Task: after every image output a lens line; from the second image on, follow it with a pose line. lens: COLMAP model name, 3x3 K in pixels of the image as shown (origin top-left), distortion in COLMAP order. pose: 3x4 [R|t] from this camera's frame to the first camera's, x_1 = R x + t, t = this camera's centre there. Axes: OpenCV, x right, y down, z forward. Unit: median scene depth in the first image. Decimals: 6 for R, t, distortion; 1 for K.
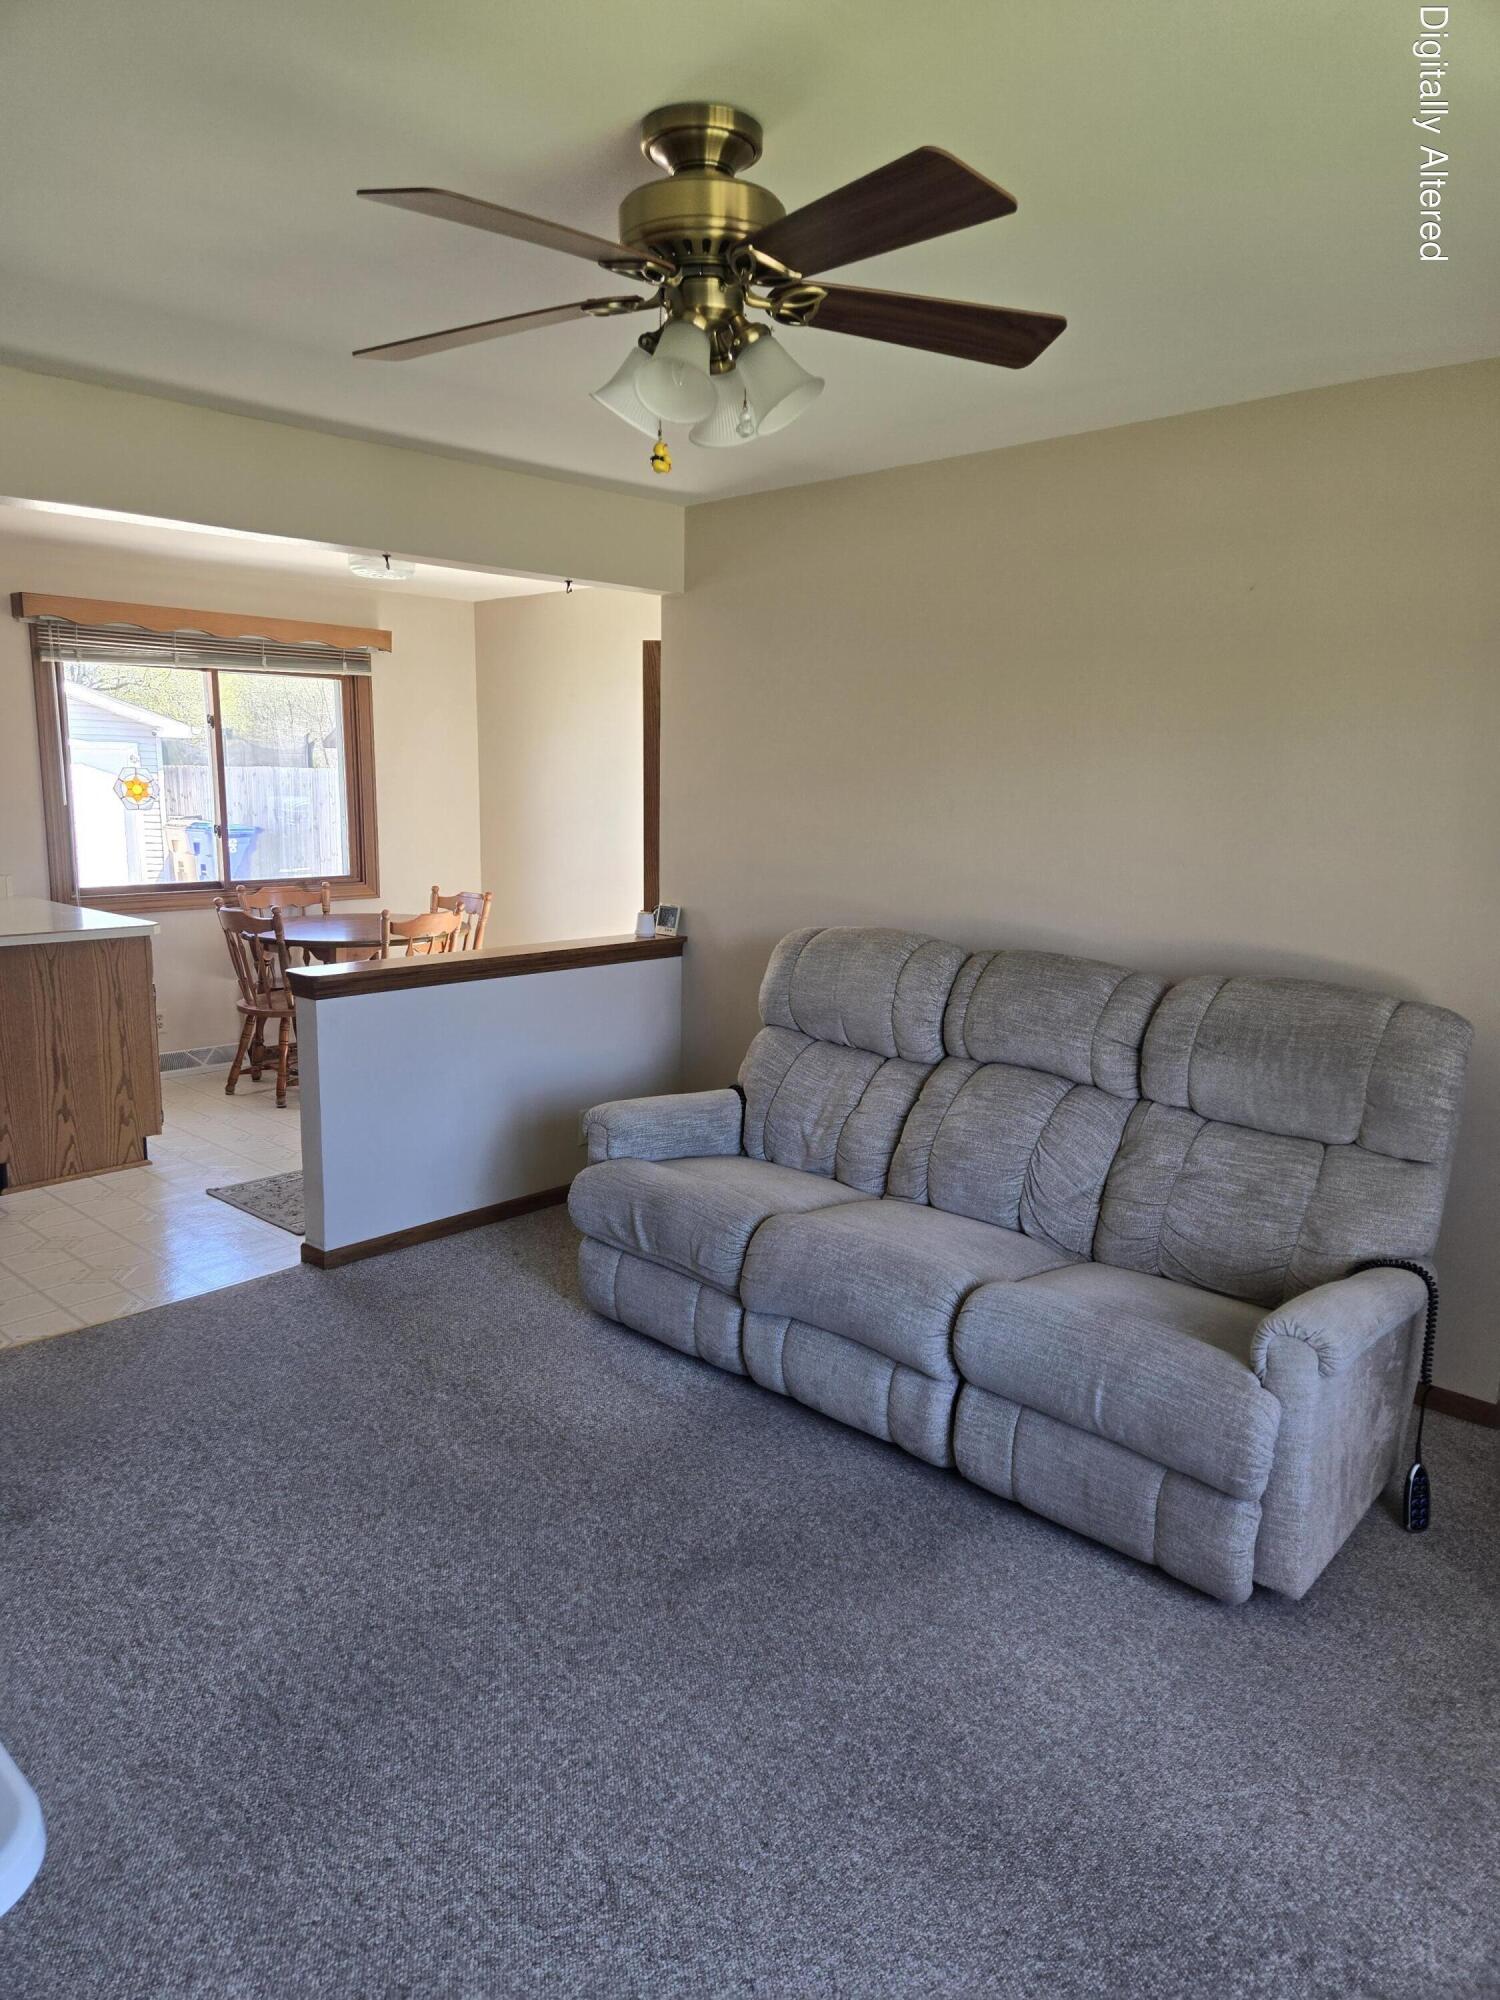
lens RADIAL K [[1332.6, 0, 753.9], [0, 1332.6, 994.3], [0, 0, 1]] dist [0.056456, -0.025402]
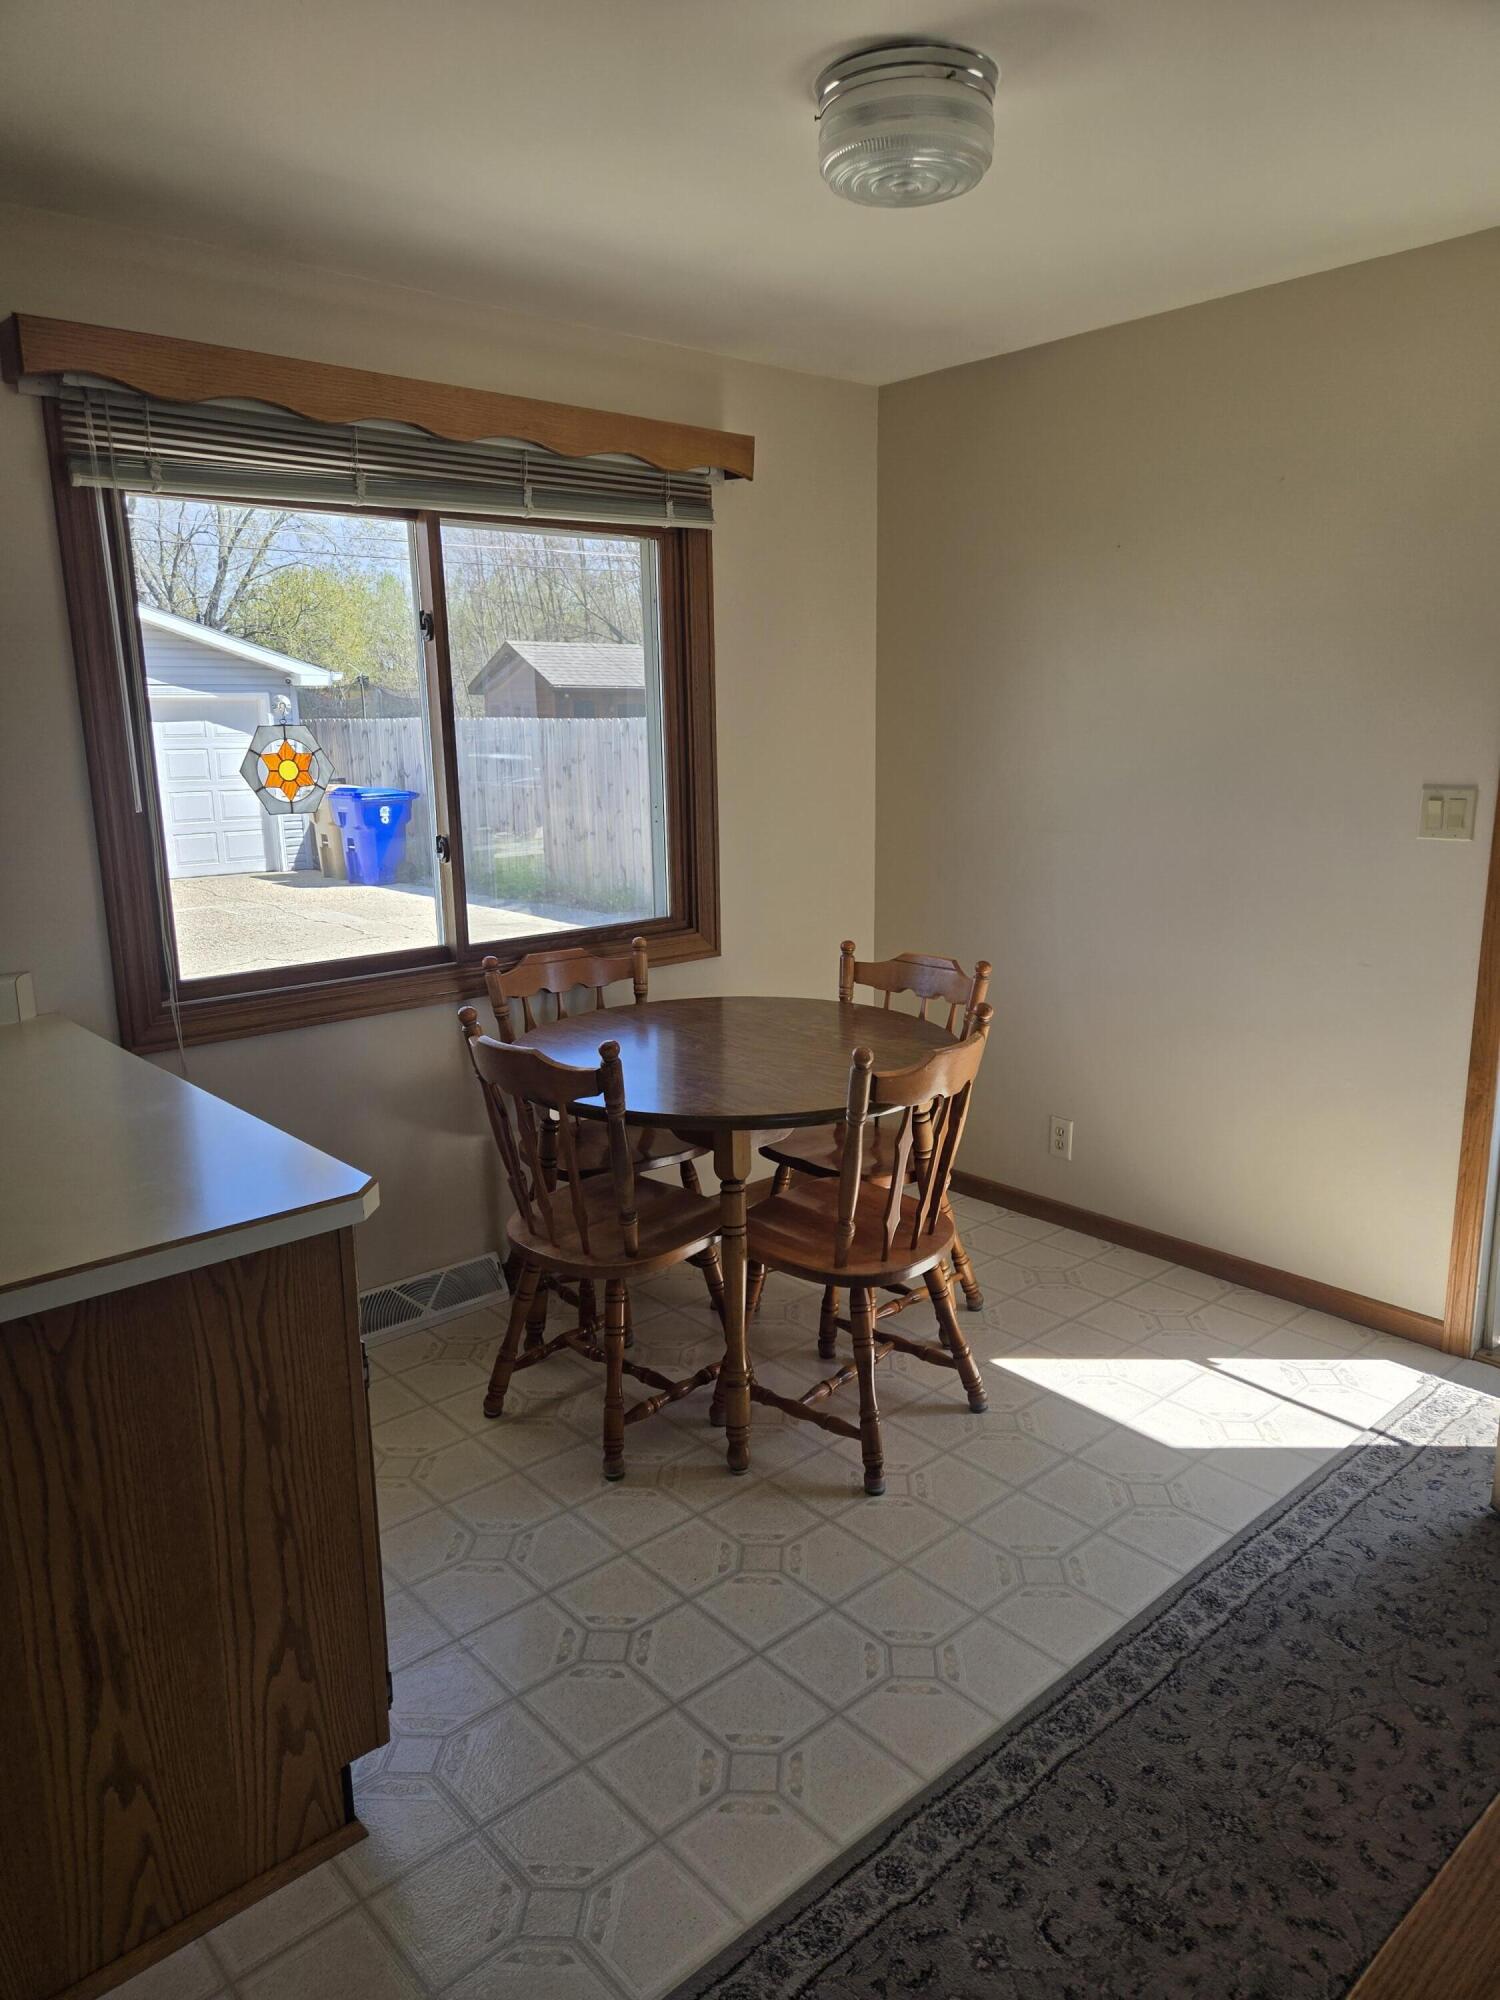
lens RADIAL K [[1332.6, 0, 746.1], [0, 1332.6, 1002.6], [0, 0, 1]] dist [0.056456, -0.025402]
pose [[0.995705, -0.009295, -0.092111, -0.253034], [0.013871, 0.998695, 0.049161, -0.091035], [0.091534, -0.050227, 0.994534, 0.537788]]
